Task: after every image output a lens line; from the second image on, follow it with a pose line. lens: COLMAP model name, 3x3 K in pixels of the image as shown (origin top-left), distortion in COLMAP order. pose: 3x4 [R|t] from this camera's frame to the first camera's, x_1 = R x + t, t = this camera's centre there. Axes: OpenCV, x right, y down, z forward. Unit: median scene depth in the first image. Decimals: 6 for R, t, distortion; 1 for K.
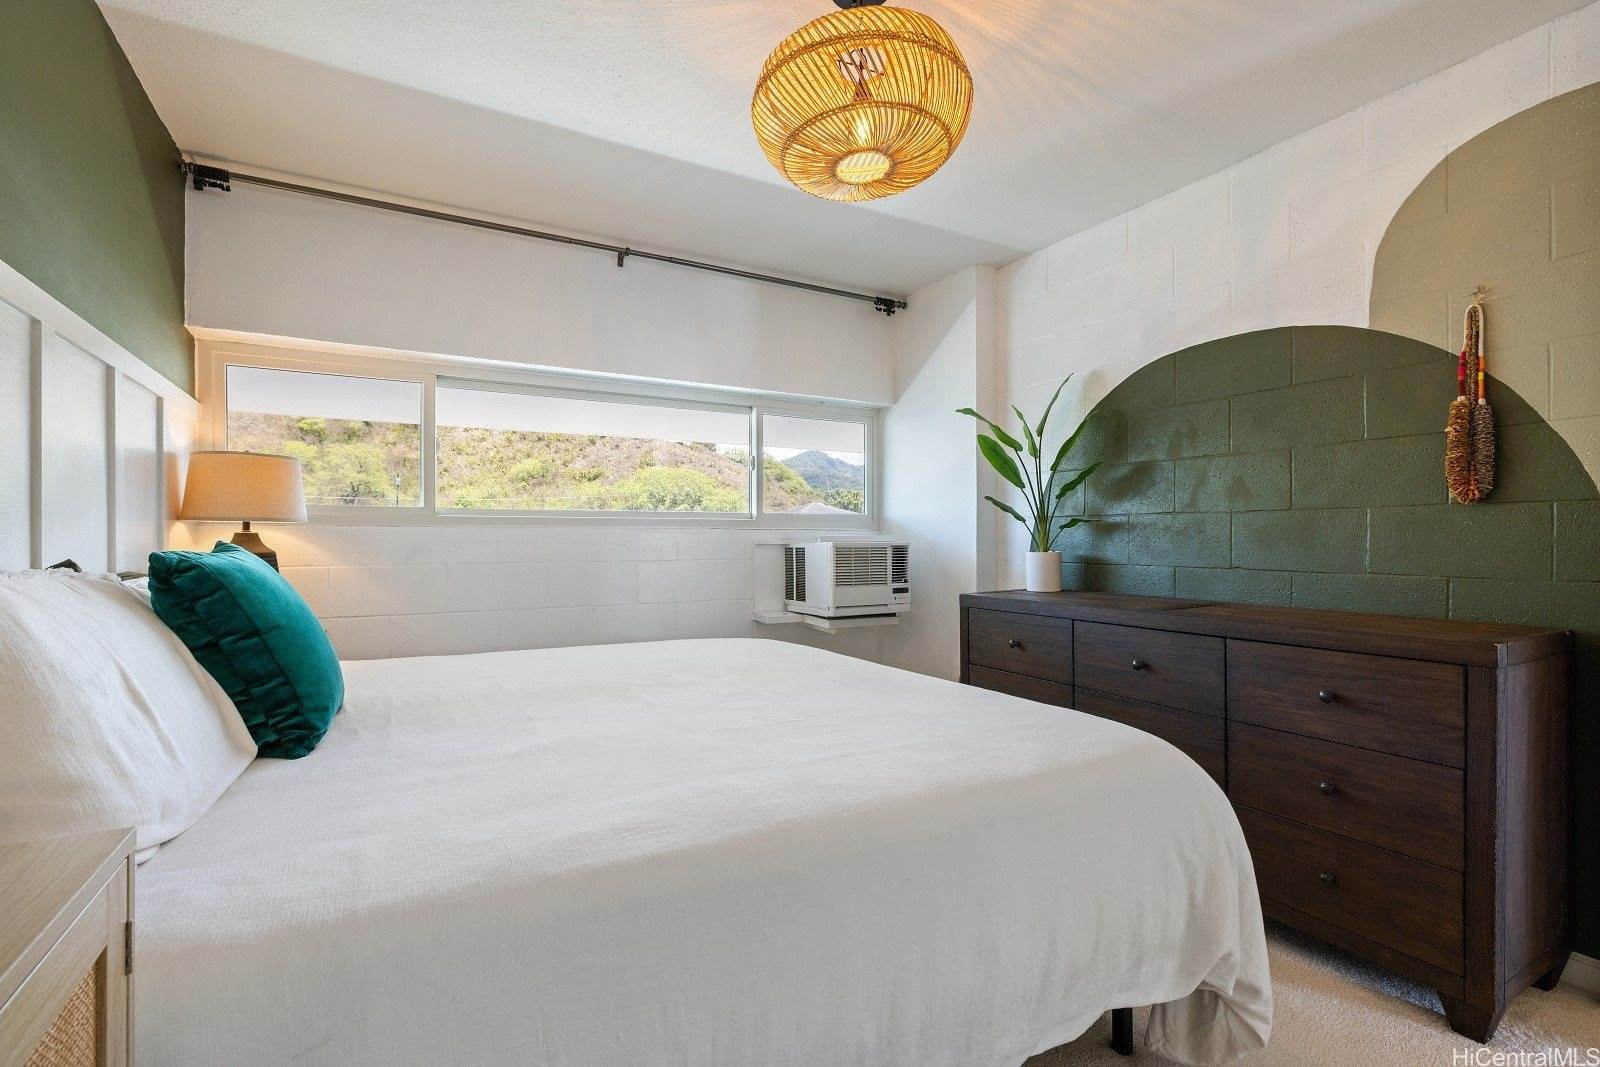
lens RADIAL K [[724.4, 0, 816.1], [0, 724.4, 539.9], [0, 0, 1]] dist [-0.010833, 0.003010]
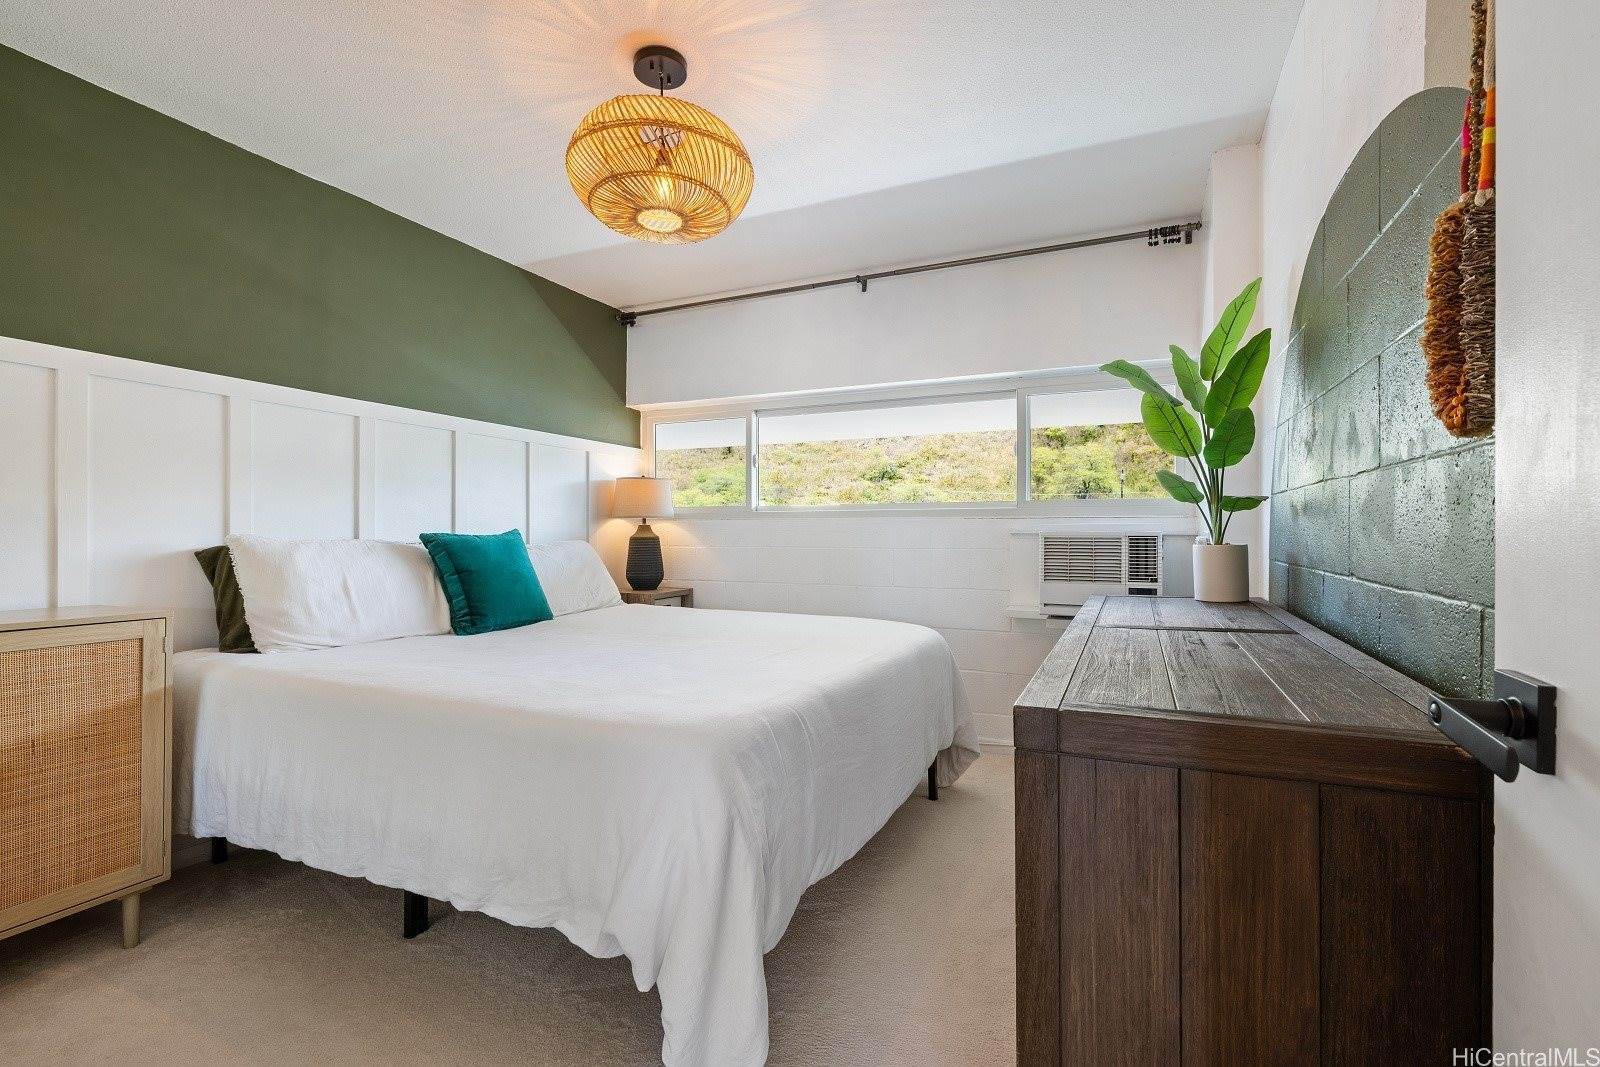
lens RADIAL K [[724.4, 0, 797.0], [0, 724.4, 530.8], [0, 0, 1]] dist [-0.010833, 0.003010]
pose [[0.578284, -0.000452, -0.815835, 0.551185], [-0.001040, 0.999999, -0.001291, 0.003842], [0.815835, 0.001595, 0.578283, 0.224178]]
